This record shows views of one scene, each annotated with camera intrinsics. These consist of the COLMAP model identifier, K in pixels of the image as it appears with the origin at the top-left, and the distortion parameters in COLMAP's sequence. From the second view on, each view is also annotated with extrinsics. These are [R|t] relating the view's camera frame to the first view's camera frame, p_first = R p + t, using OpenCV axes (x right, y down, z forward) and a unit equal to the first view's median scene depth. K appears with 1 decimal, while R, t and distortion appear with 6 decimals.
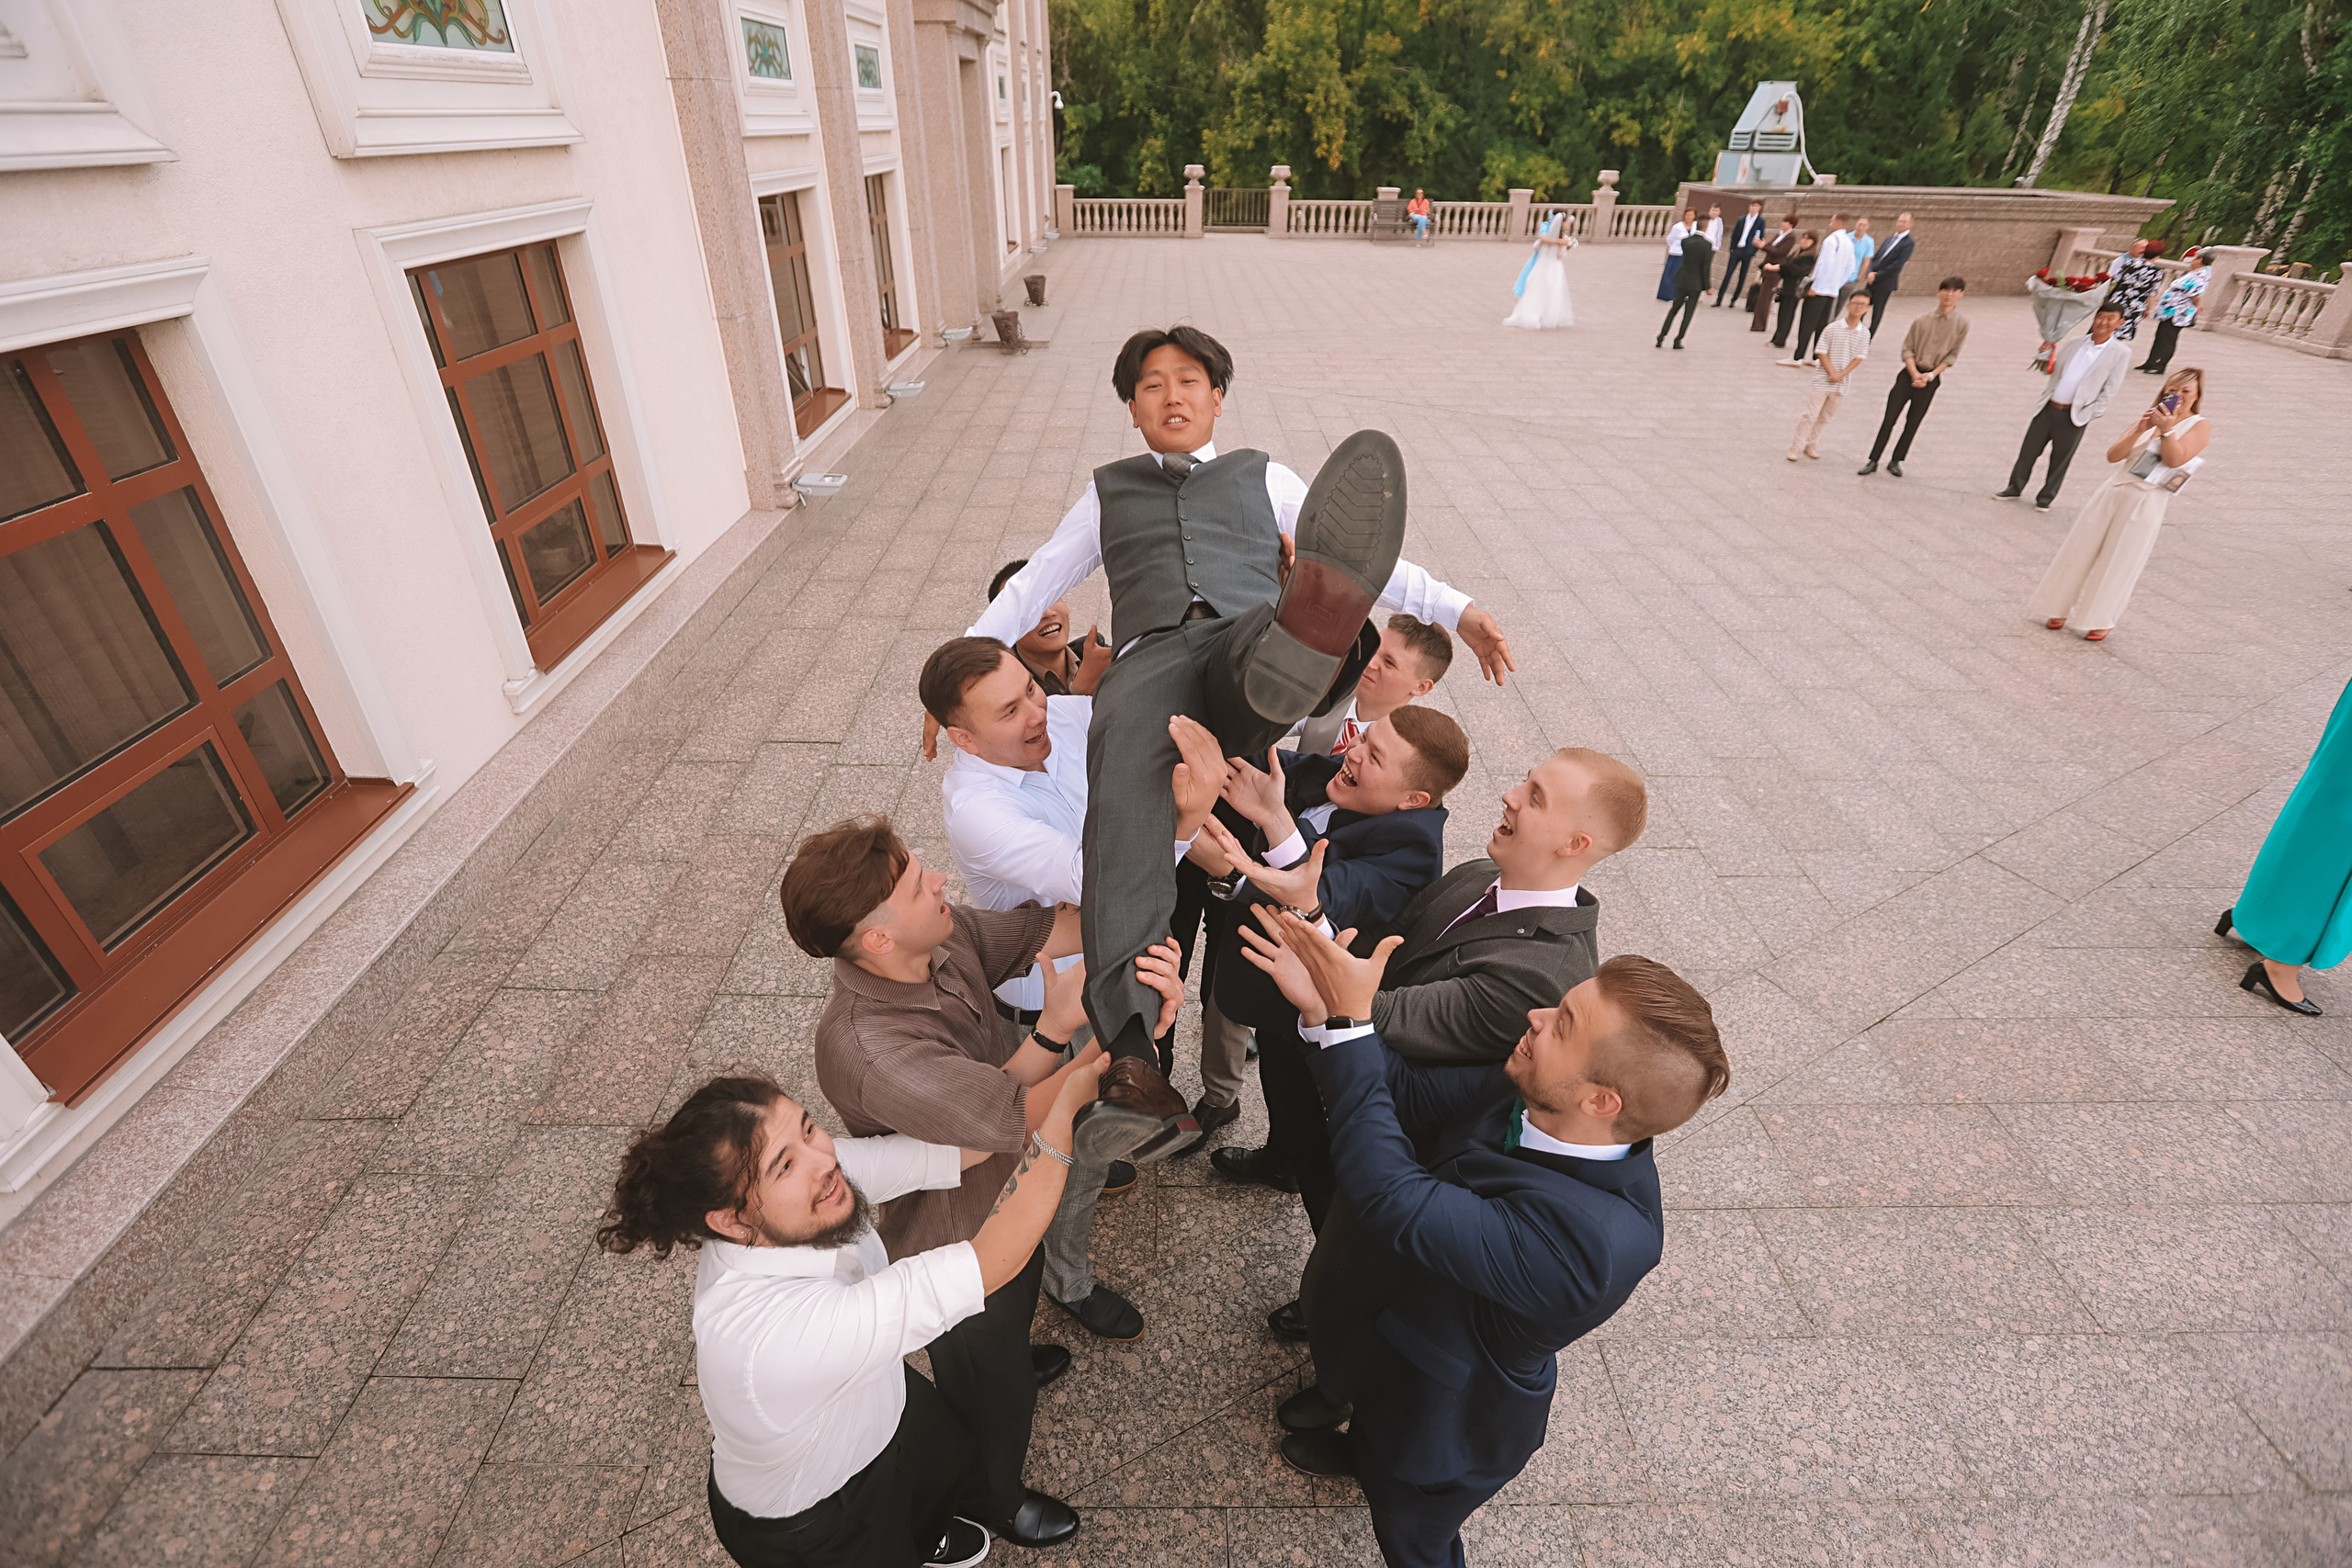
lens RADIAL K [[1065.4, 0, 1160.5], [0, 1065.4, 781.1], [0, 0, 1]] dist [-0.030744, 0.004962]
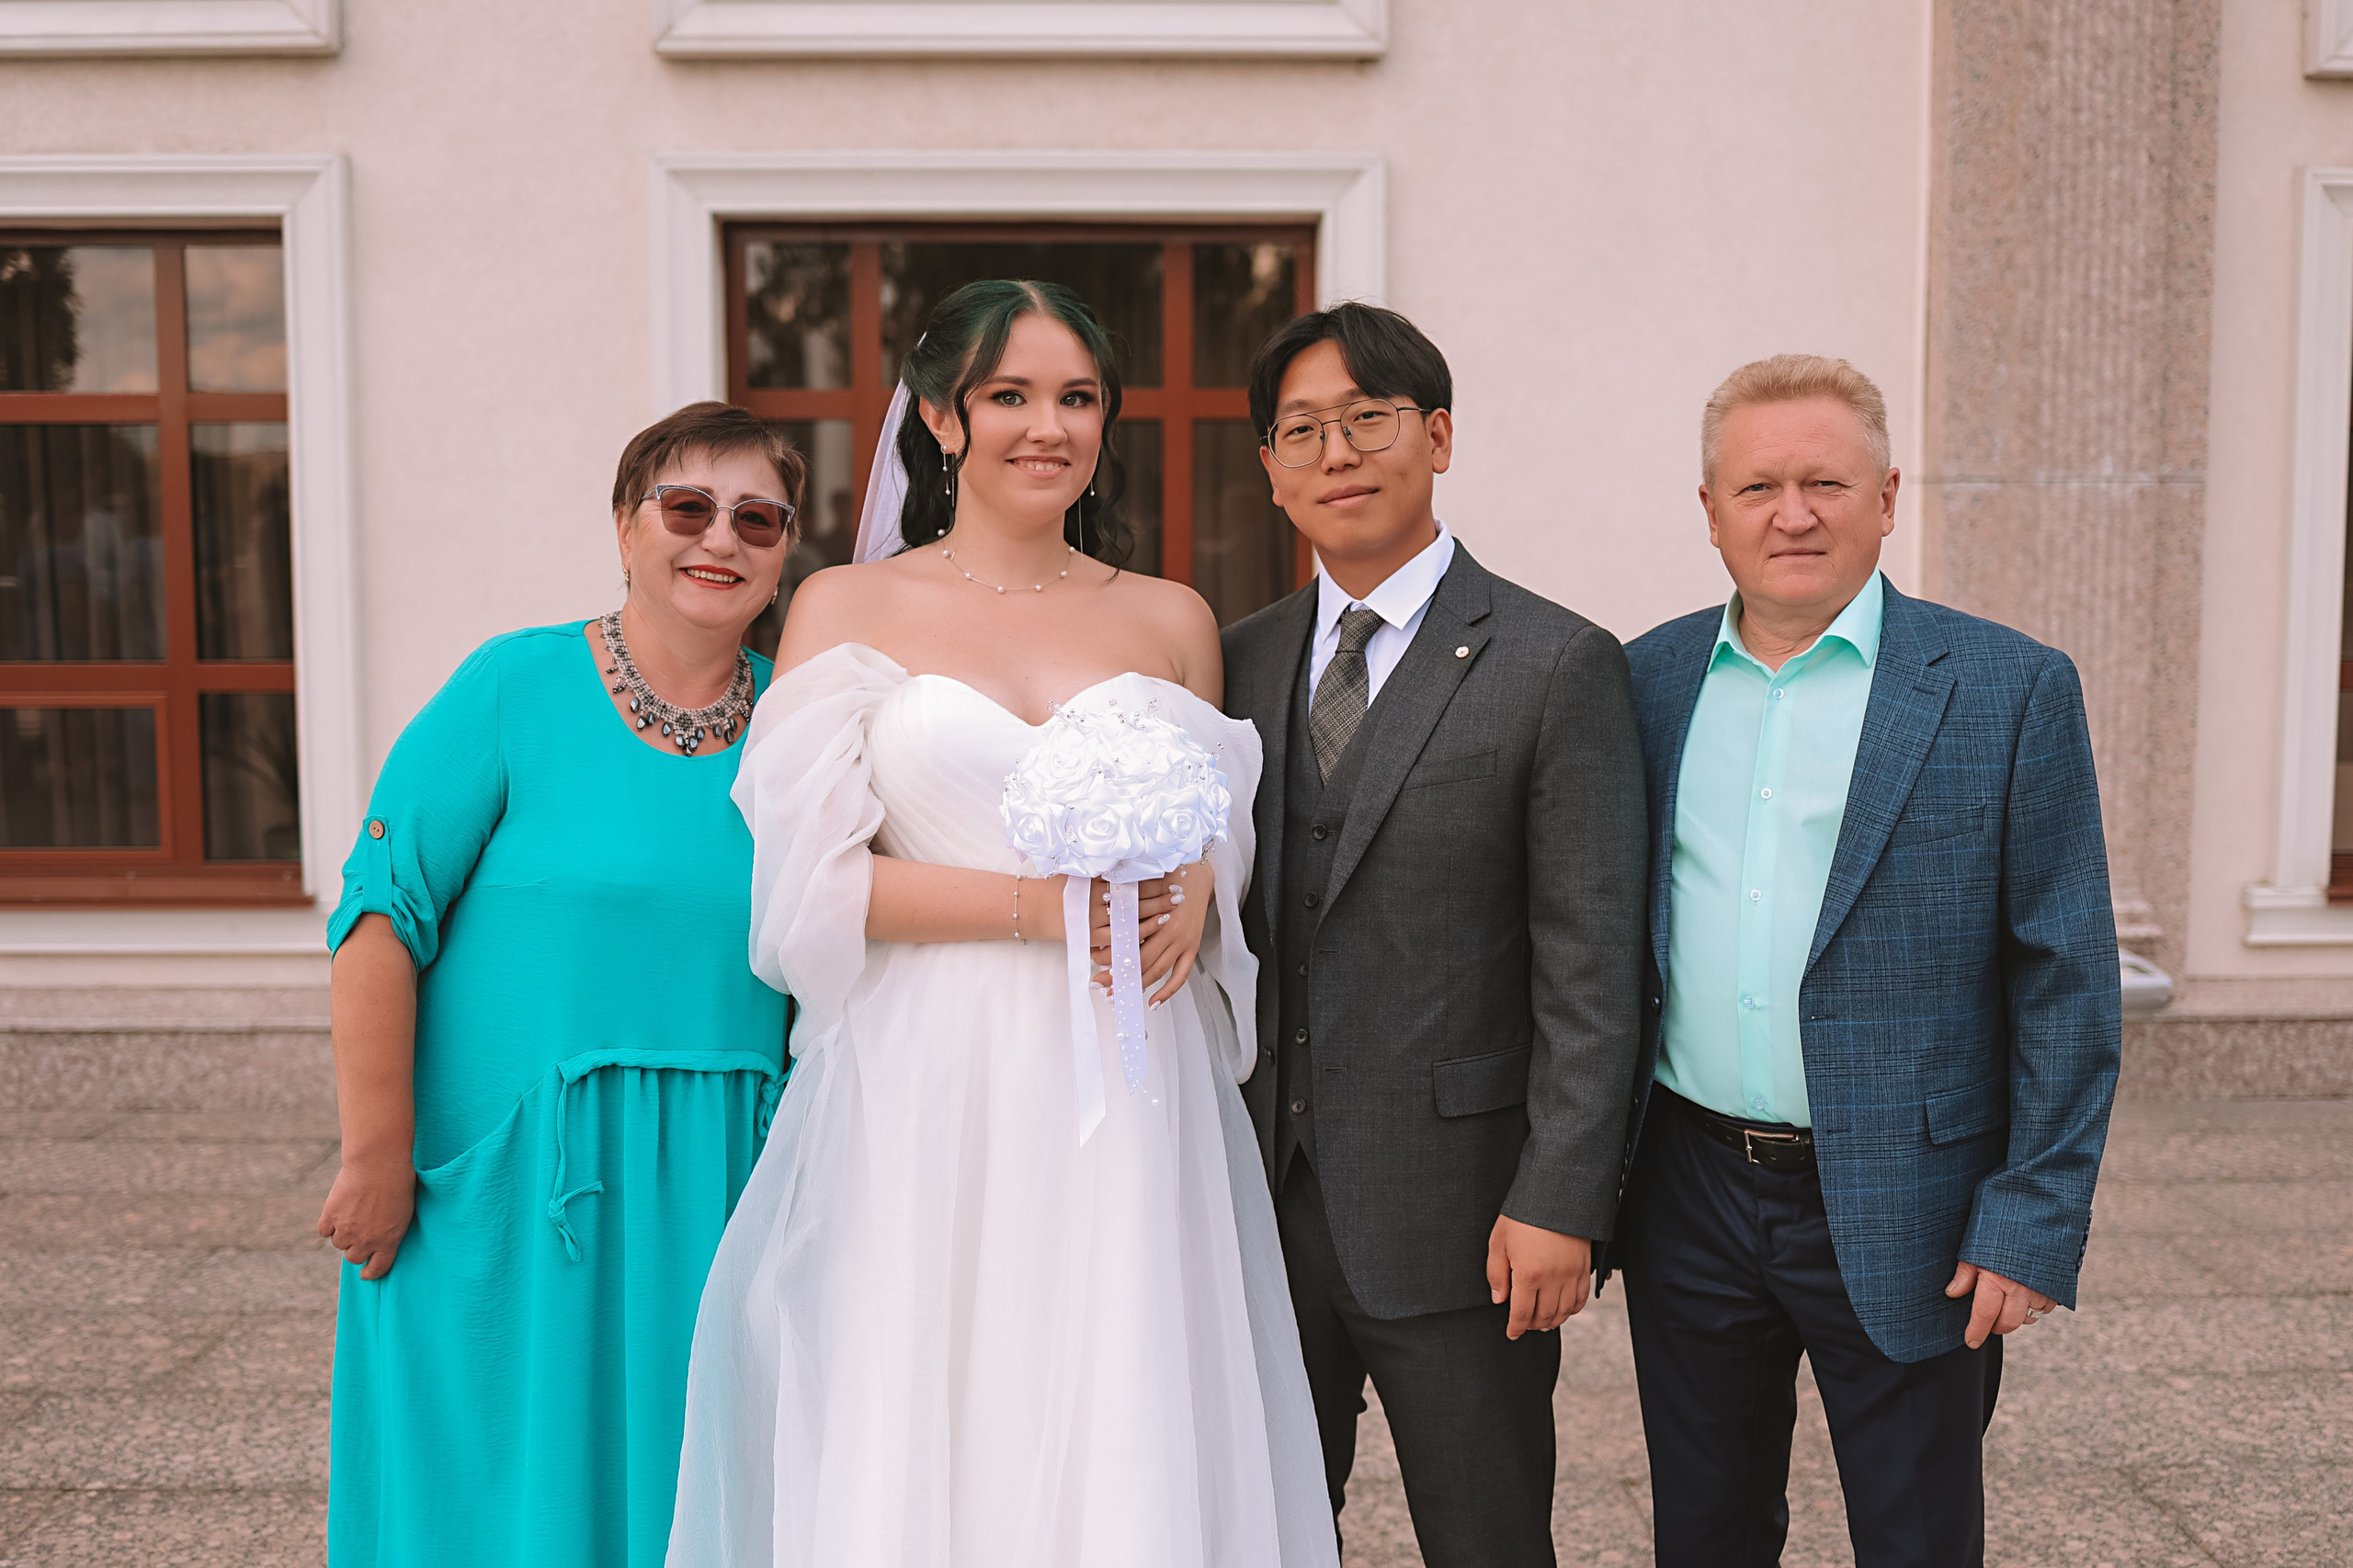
lens RADIAL K [[2390.3, 0, 1141.8], [0, 2390.3, 758.3], [0, 0, 1]] dist [-0.047558, 0.000000]
pose [[0.039198, 0.111172, -0.993028, 0.785321], [-0.529552, 0.845069, 0.073704, -0.462624], [0.847371, 0.522971, 0.091996, 1.283272]]
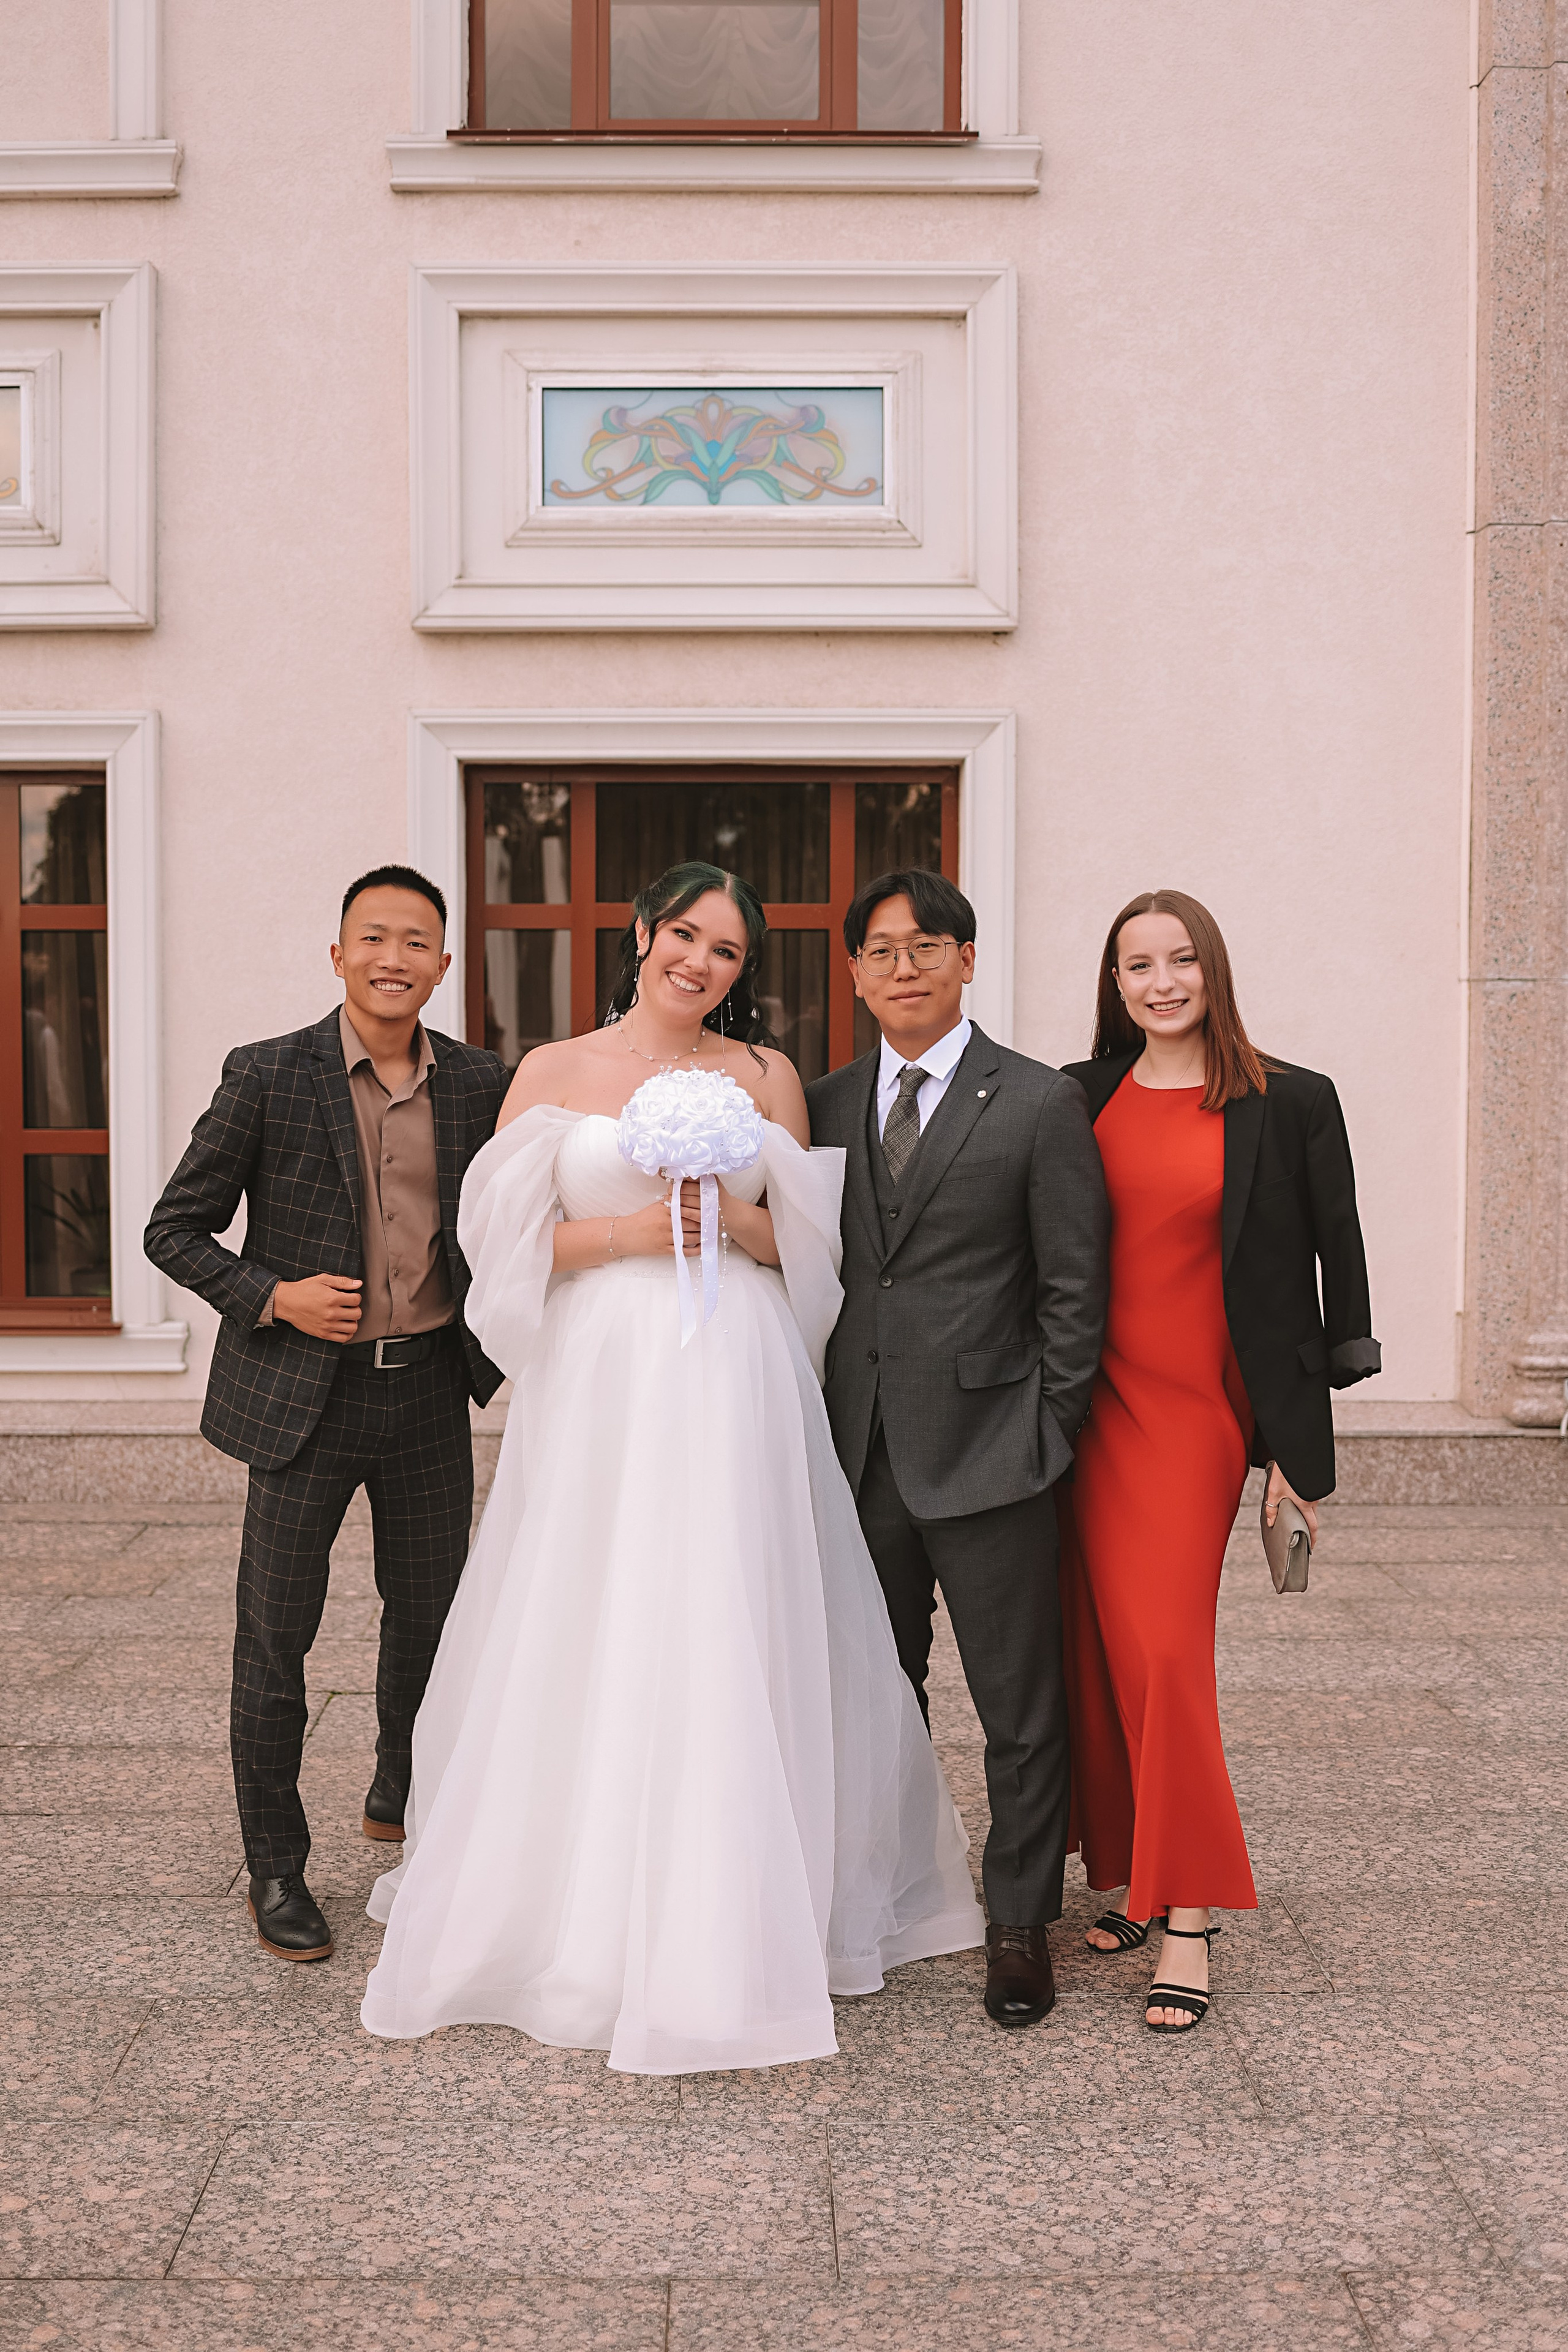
lens RADIAL K [[2389.3, 0, 752.1], [0, 2389.3, 1174.4], [0, 0, 1]] dist [-0.047558, 0.000000]
pose [[0.022129, 0.076580, -0.996818, 1.084783], [-0.531001, 0.845701, 0.053183, -0.446872], [0.847082, 0.528134, 0.059379, 1.260750]]
